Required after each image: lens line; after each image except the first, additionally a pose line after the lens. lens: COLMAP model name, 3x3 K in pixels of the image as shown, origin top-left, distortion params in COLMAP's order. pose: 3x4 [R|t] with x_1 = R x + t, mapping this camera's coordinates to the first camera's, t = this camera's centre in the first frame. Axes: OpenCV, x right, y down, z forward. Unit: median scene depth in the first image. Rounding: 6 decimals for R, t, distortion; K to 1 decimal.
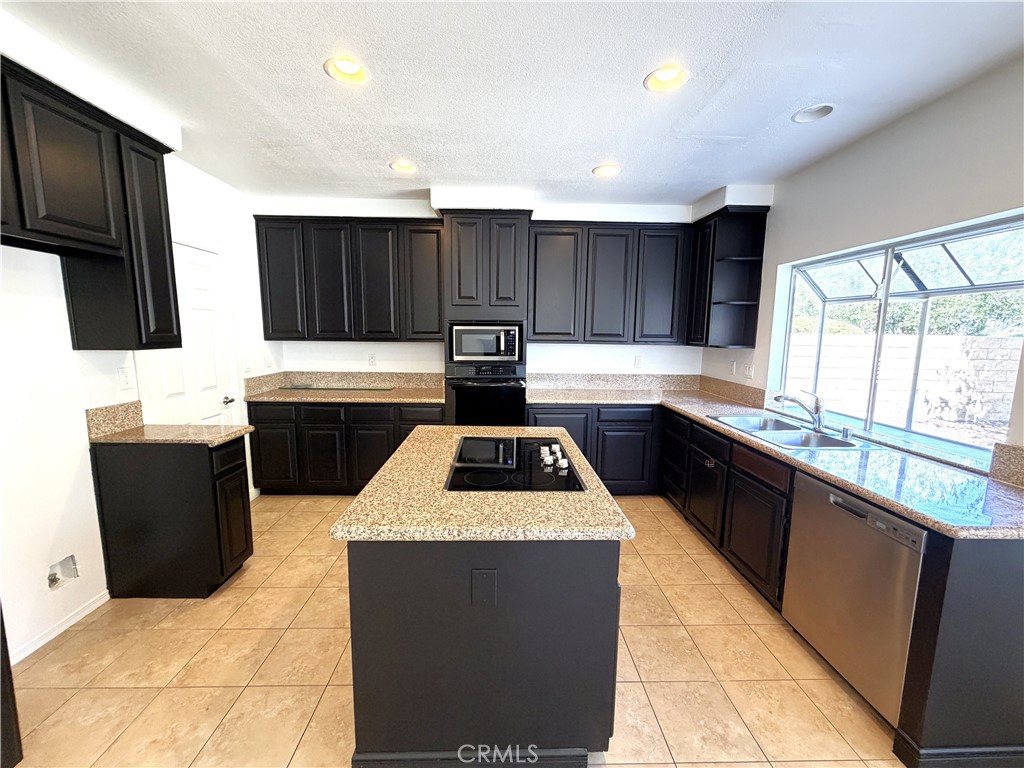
lens RADIAL K [[407.4, 0, 510.2], [0, 407.4, 385.3], [0, 0, 1]] dist [-0.001848, 0.000579]
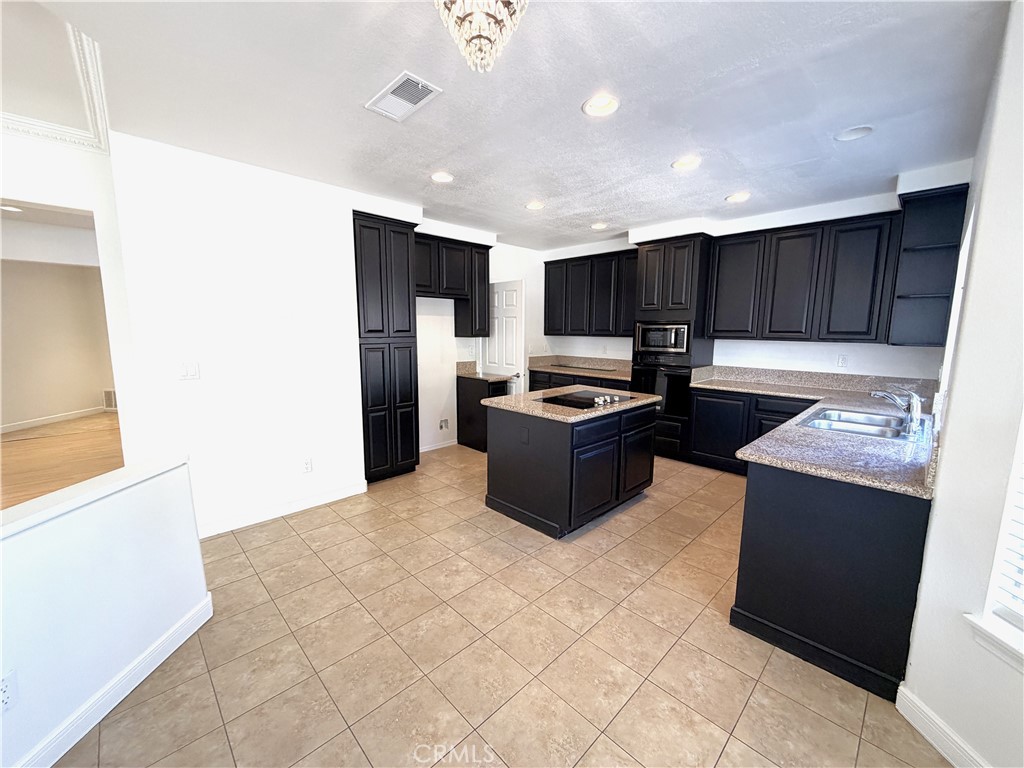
lens RADIAL K [[407.4, 0, 509.8], [0, 407.4, 386.6], [0, 0, 1]] dist [-0.001848, 0.000579]
pose [[0.677430, 0.097396, -0.729110, 0.592268], [-0.095956, 0.994427, 0.043684, 0.043384], [0.729301, 0.040369, 0.683001, -0.262147]]
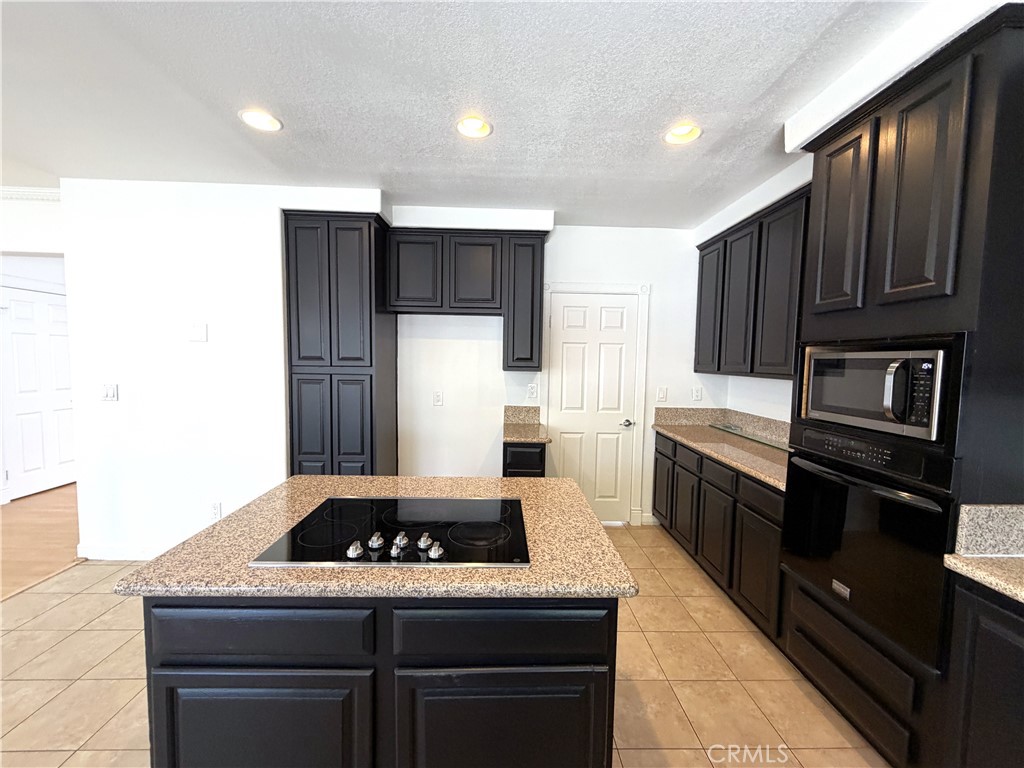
lens RADIAL K [[407.4, 0, 510.7], [0, 407.4, 385.4], [0, 0, 1]] dist [-0.001848, 0.000579]
pose [[-0.006614, 0.055861, -0.998417, 0.394200], [-0.150674, 0.986984, 0.056220, -0.074565], [0.988561, 0.150807, 0.001889, 0.621098]]
